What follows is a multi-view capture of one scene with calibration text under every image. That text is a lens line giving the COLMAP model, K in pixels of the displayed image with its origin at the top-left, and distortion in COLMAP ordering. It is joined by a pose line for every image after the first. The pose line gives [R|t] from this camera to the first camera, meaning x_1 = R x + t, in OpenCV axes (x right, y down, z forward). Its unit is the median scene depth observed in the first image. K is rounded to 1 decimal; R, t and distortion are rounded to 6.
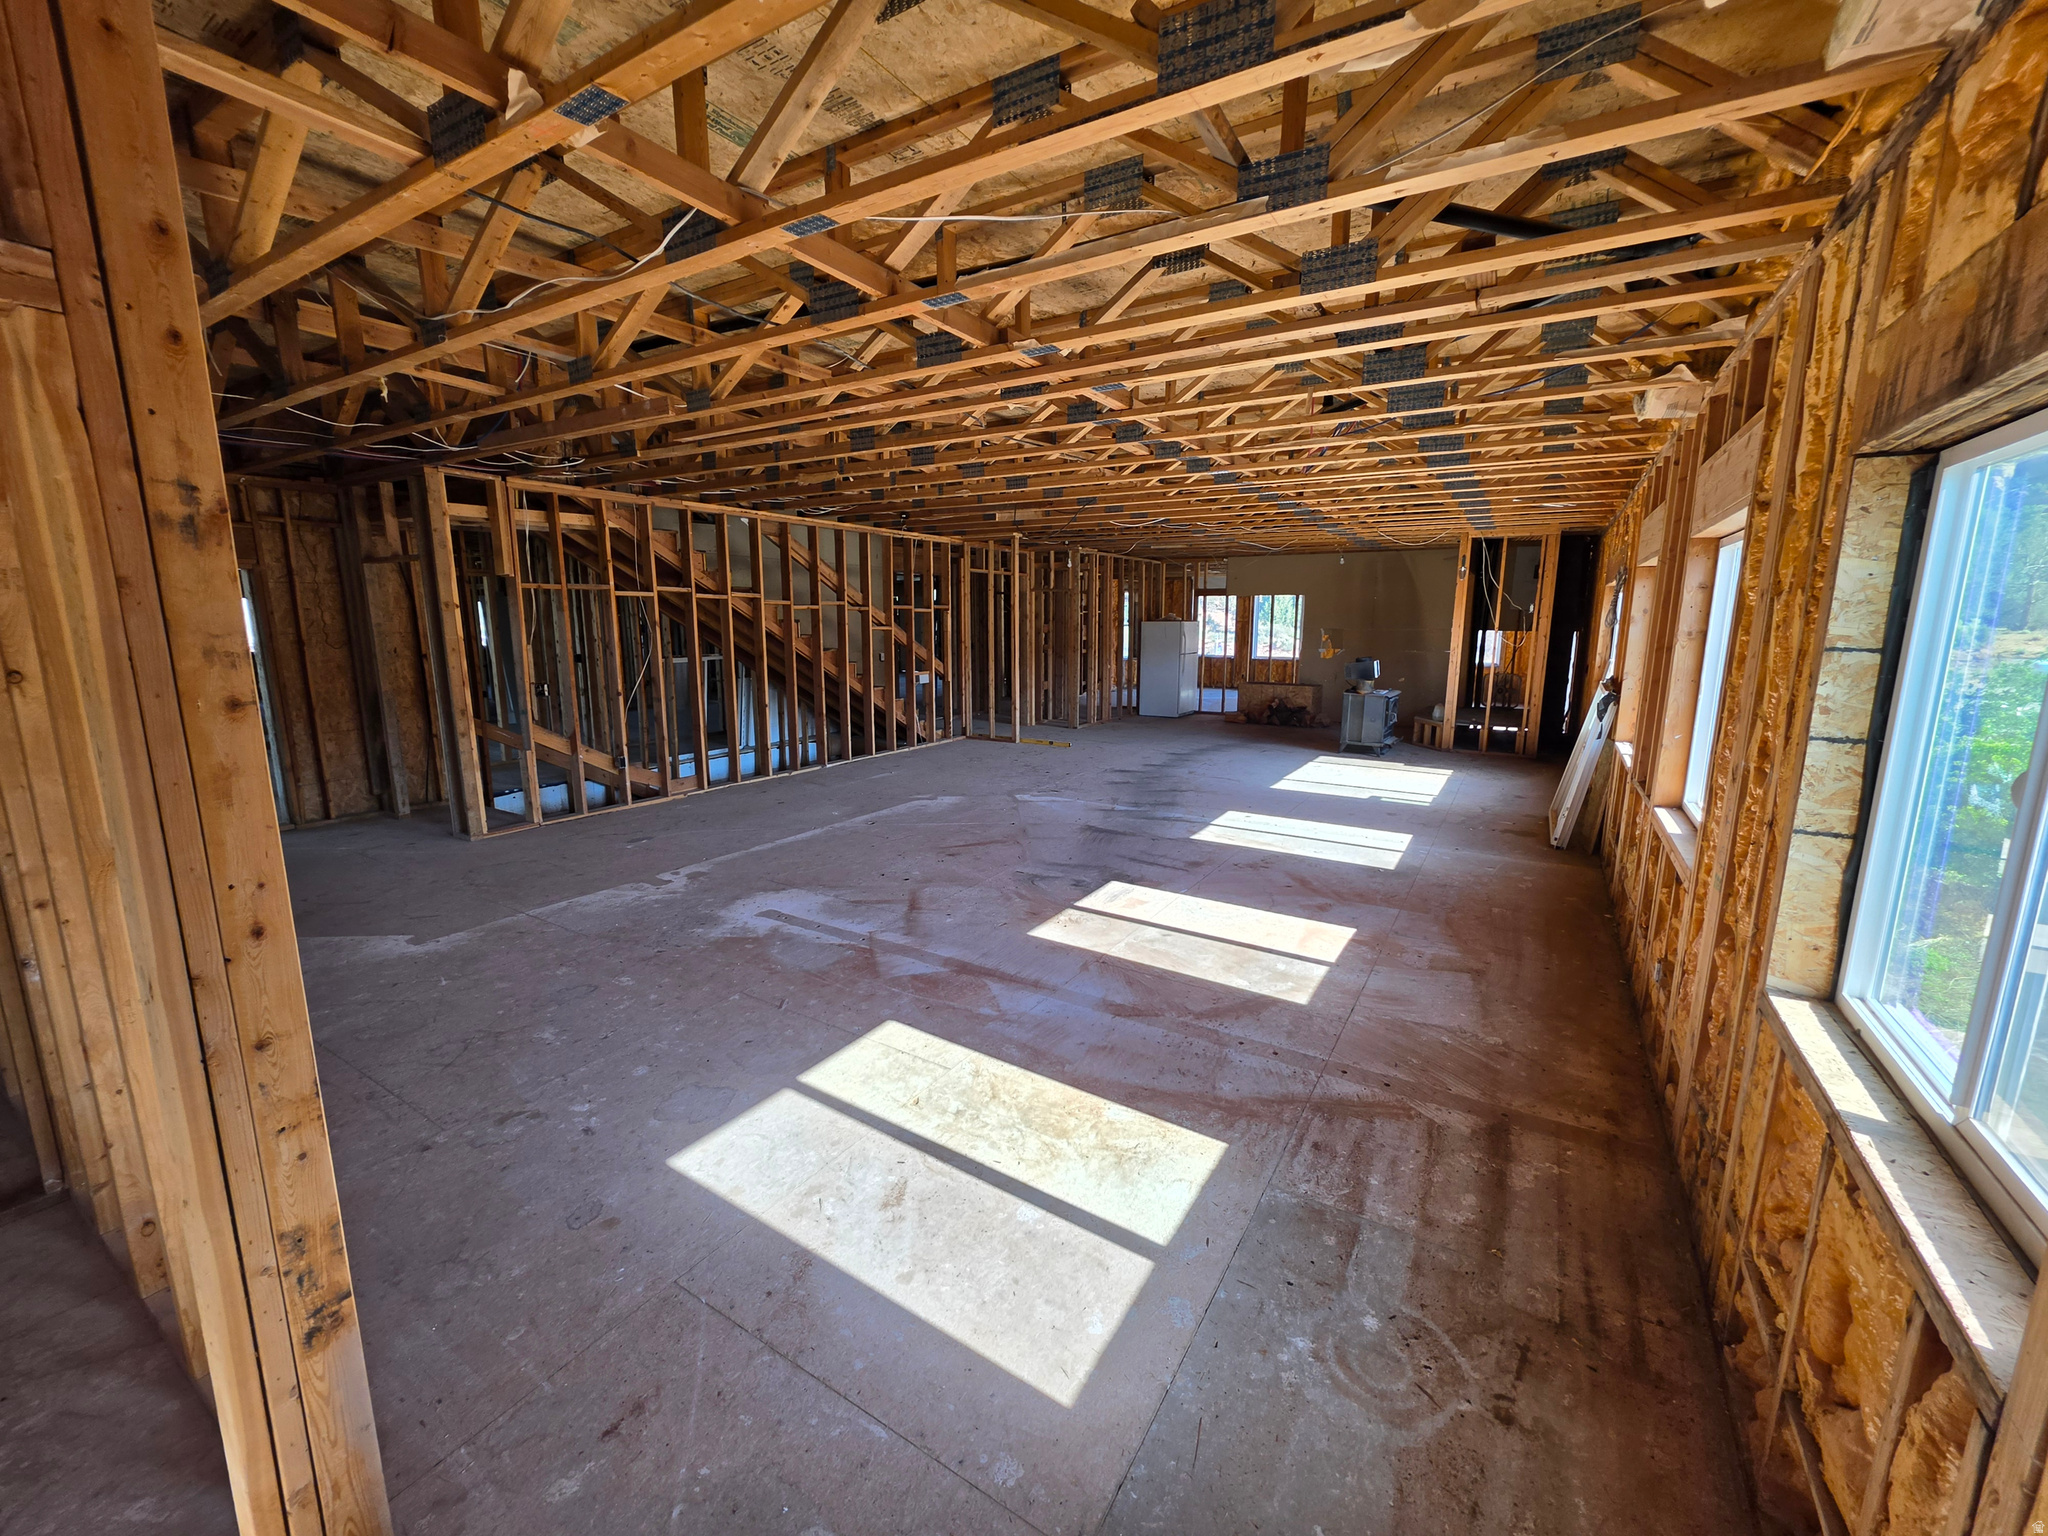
lens RADIAL K [[828.2, 0, 1023.2], [0, 828.2, 757.1], [0, 0, 1]] dist [-0.001625, 0.000533]
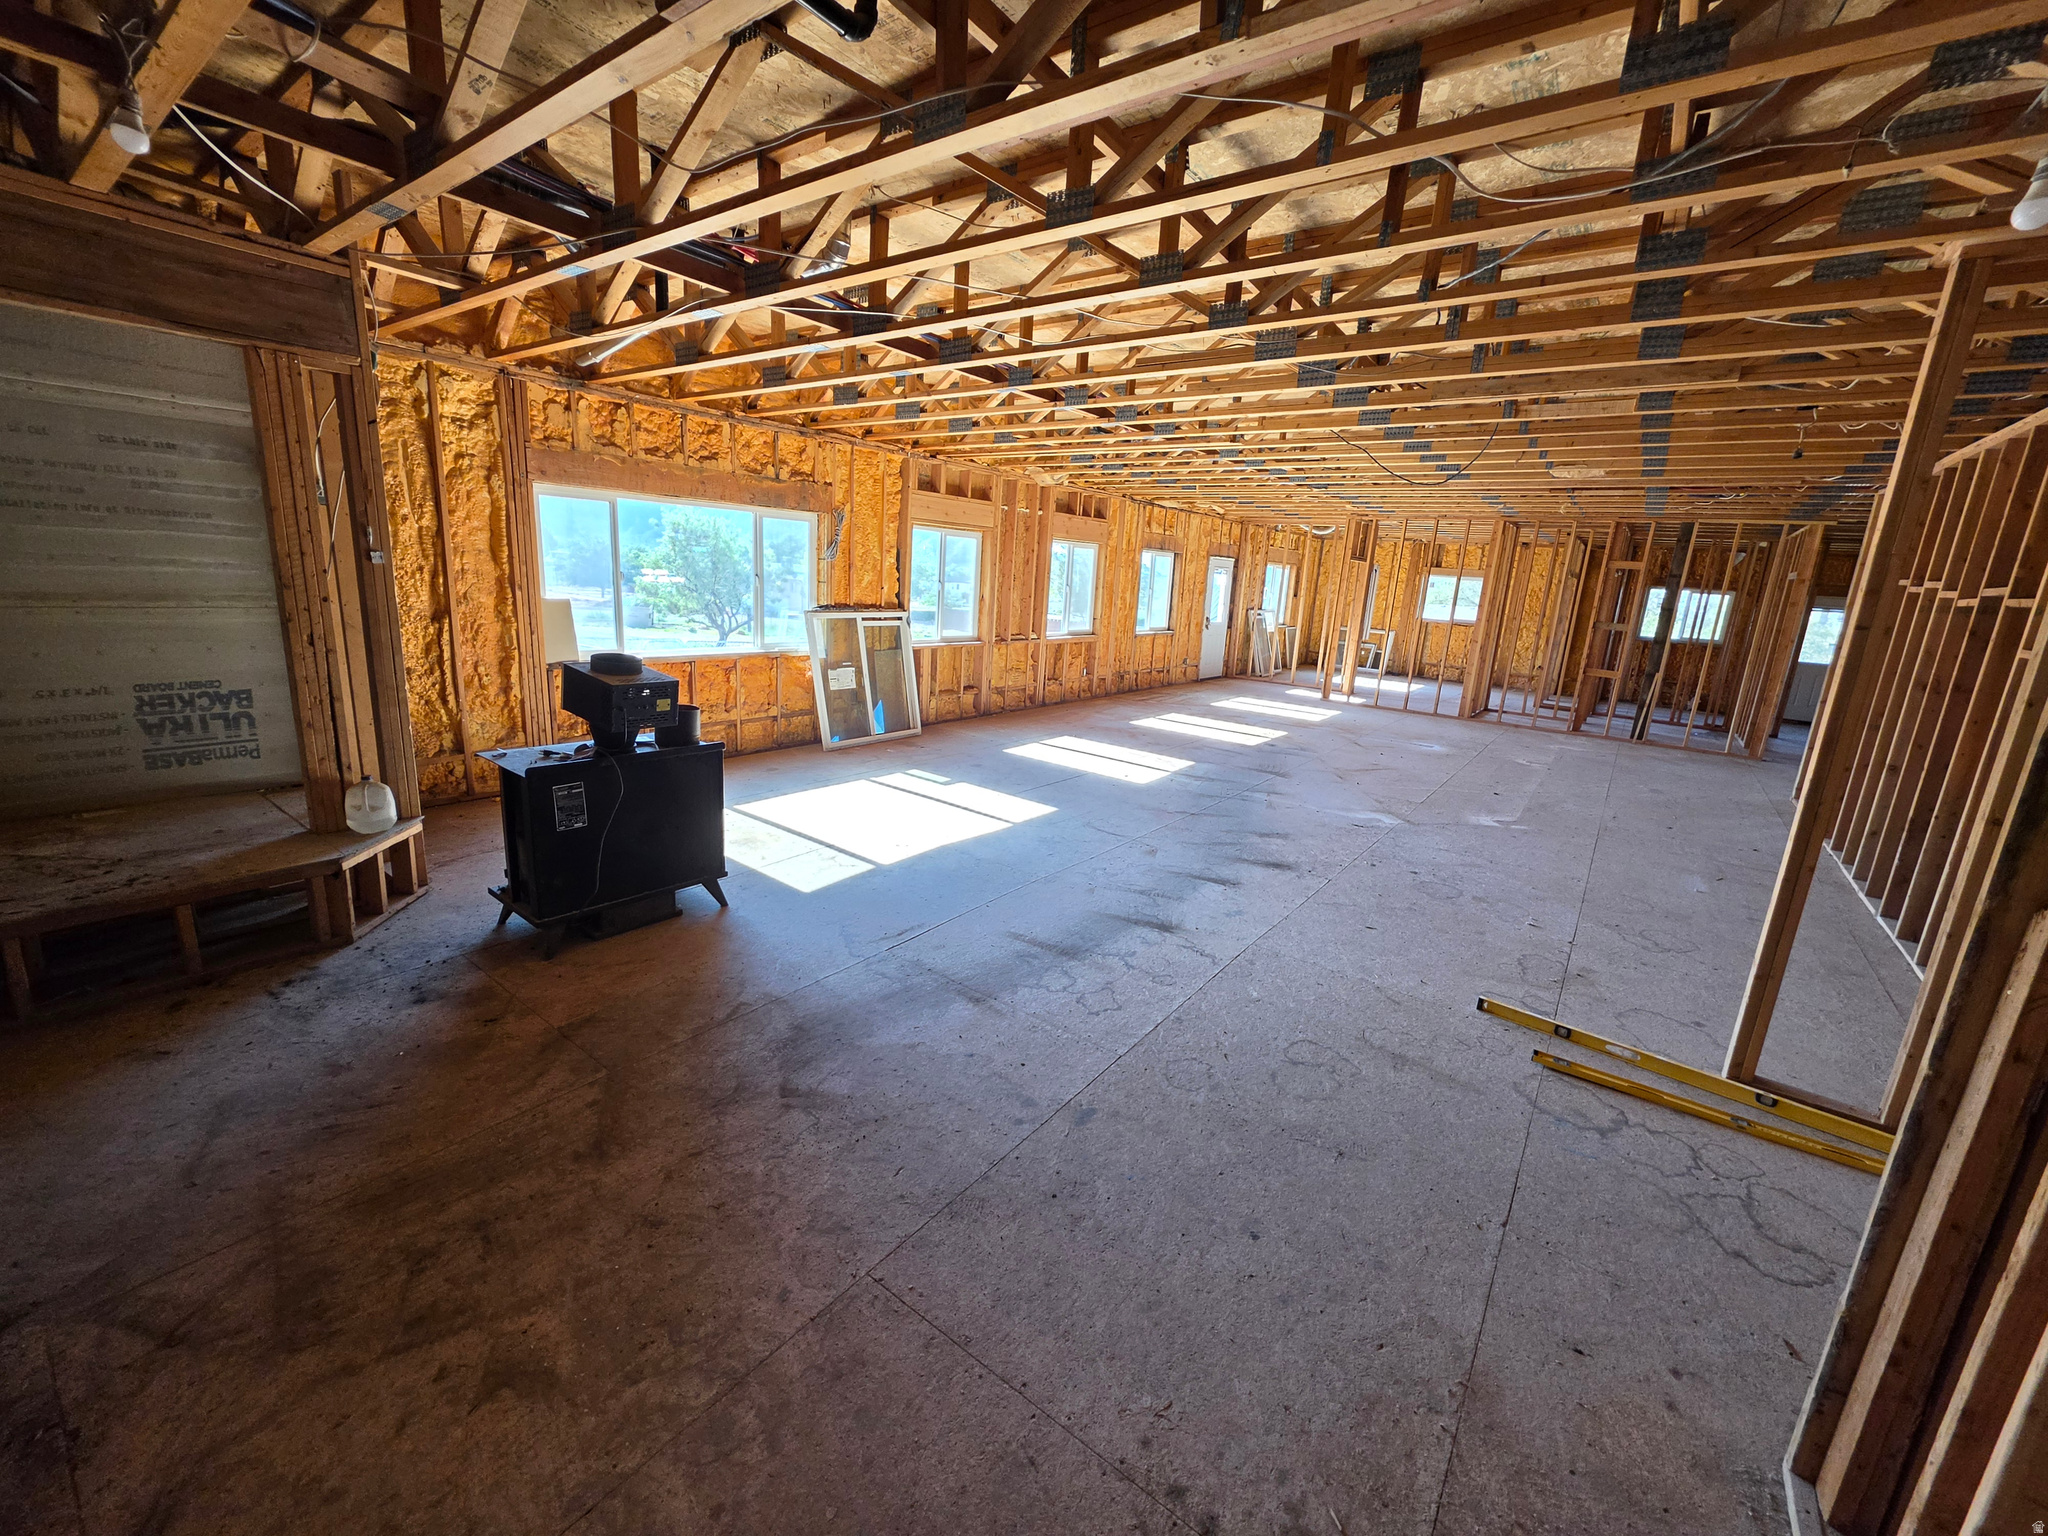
lens RADIAL K [[828.2, 0, 1020.9], [0, 828.2, 765.6], [0, 0, 1]] dist [-0.001625, 0.000533]
pose [[0.994669, 0.065196, -0.079897, 0.295990], [-0.060276, 0.996222, 0.062512, 0.042015], [0.083671, -0.057362, 0.994841, -0.194934]]
